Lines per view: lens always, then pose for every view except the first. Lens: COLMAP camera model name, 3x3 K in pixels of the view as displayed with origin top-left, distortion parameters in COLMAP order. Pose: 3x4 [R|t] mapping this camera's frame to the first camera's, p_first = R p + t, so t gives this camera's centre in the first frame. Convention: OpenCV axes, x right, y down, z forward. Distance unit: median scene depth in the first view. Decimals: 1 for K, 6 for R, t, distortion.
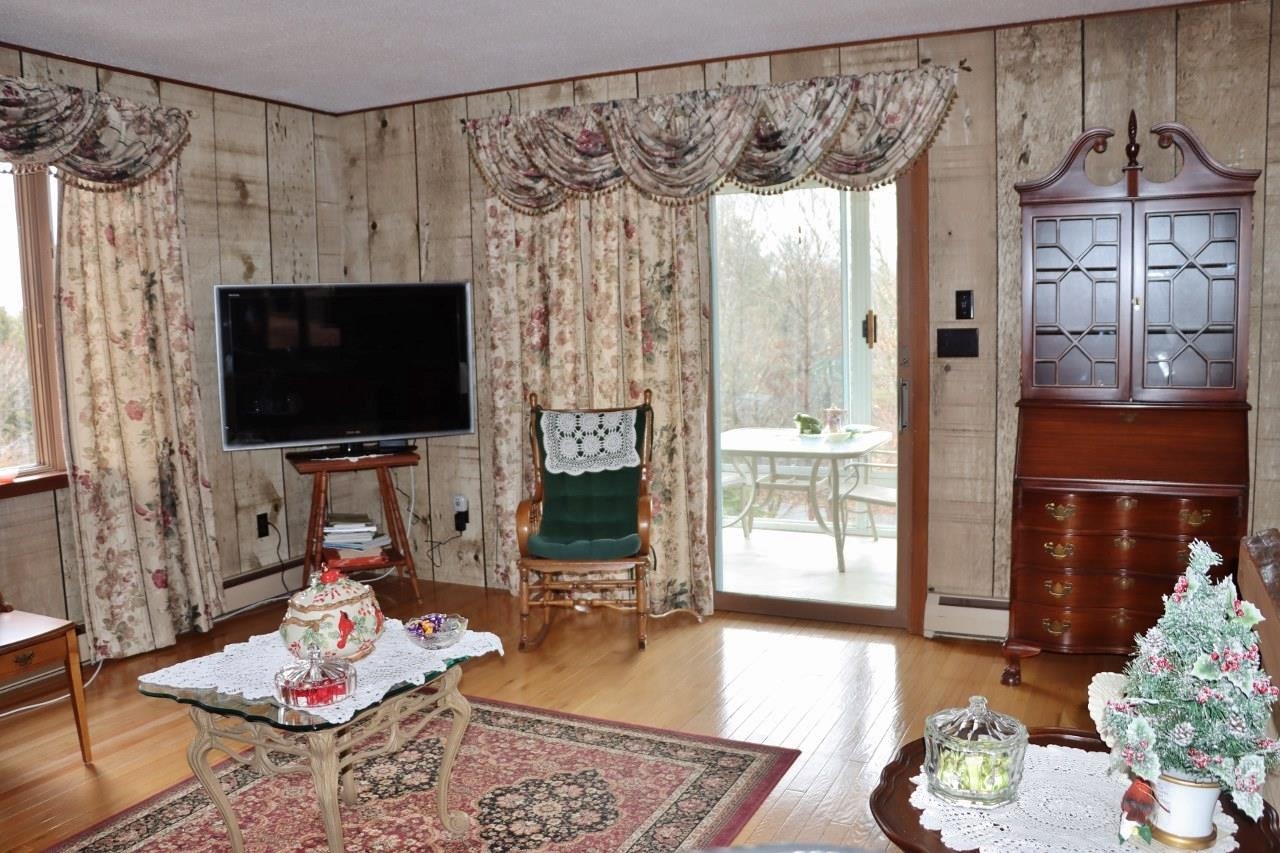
lens RADIAL K [[1049.8, 0, 639.7], [0, 1049.8, 435.5], [0, 0, 1]] dist [-0.179690, 0.151334]
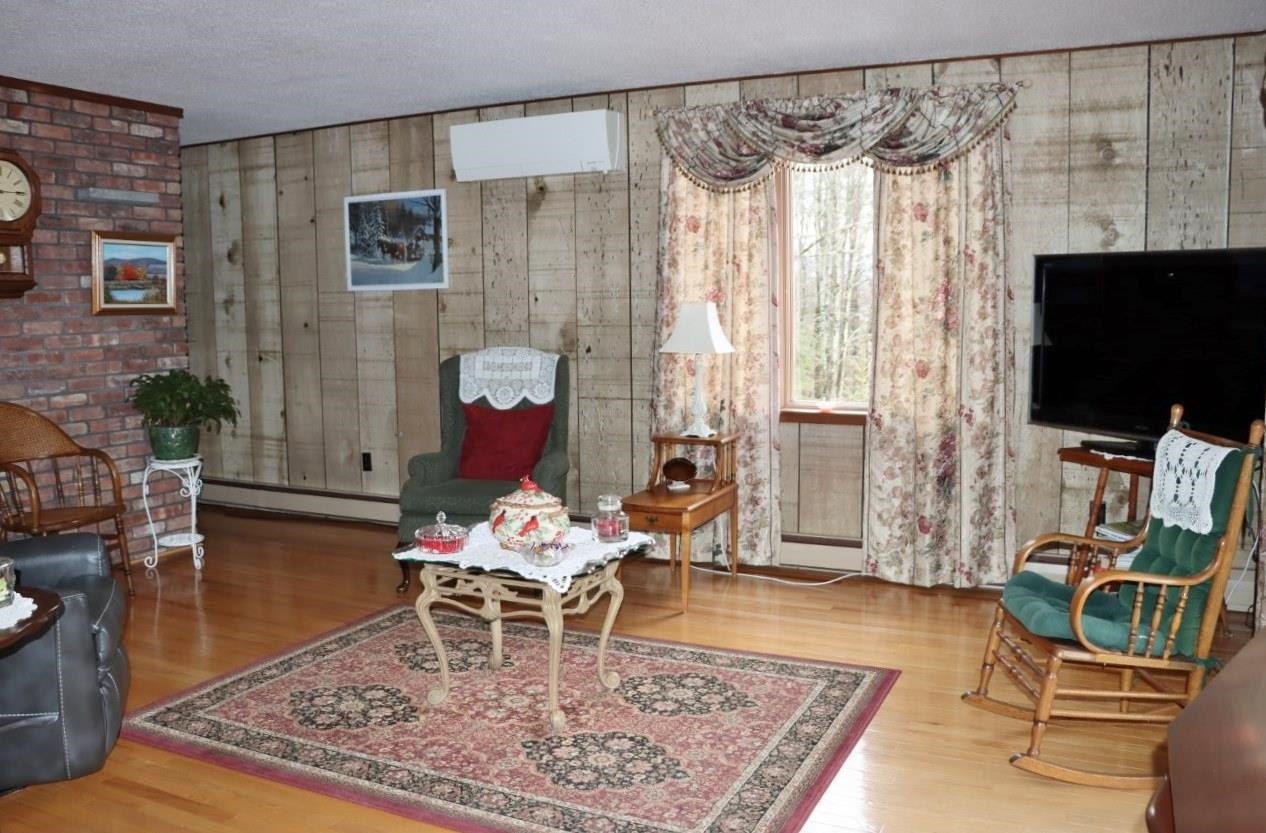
lens RADIAL K [[1045.1, 0, 633.0], [0, 1045.1, 416.5], [0, 0, 1]] dist [-0.168007, 0.146530]
pose [[0.006387, 0.135839, -0.990710, 0.654172], [-0.108716, 0.984952, 0.134349, -0.094920], [0.994052, 0.106848, 0.021059, 0.693018]]
